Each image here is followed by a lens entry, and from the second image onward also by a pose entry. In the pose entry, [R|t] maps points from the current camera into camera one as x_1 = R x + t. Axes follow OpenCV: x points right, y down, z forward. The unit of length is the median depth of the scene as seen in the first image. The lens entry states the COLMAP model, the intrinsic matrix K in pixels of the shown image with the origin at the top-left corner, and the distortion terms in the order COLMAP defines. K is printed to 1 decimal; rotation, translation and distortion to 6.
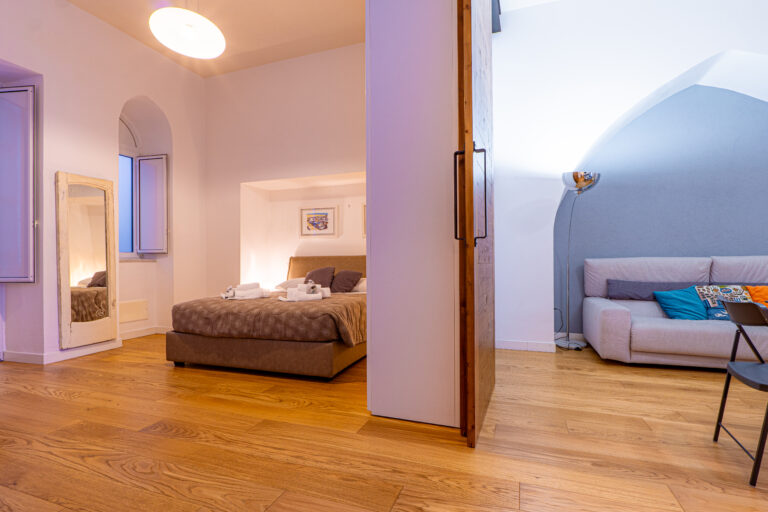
lens RADIAL K [[347.3, 0, 399.8], [0, 347.3, 258.8], [0, 0, 1]] dist [0.000445, -0.000044]
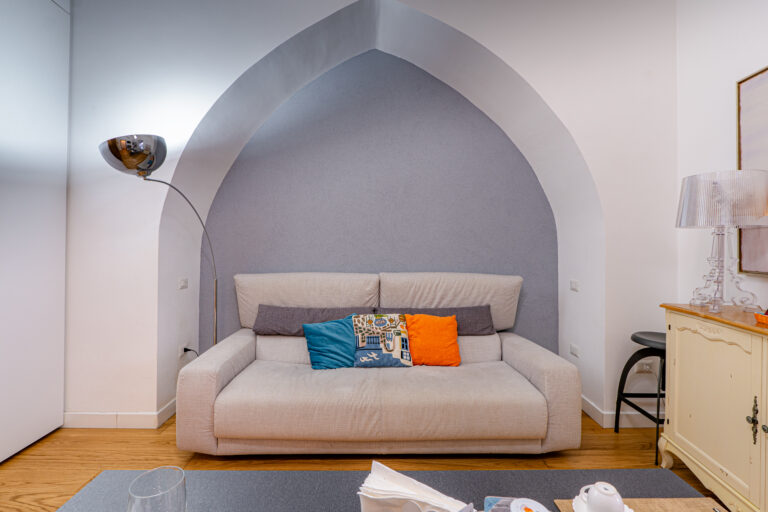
lens RADIAL K [[364.9, 0, 383.0], [0, 364.9, 240.6], [0, 0, 1]] dist [-0.000735, -0.000346]
pose [[0.936406, 0.009583, 0.350788, 0.670967], [-0.008325, 0.999952, -0.005095, -0.078964], [-0.350820, 0.001851, 0.936441, 0.269839]]
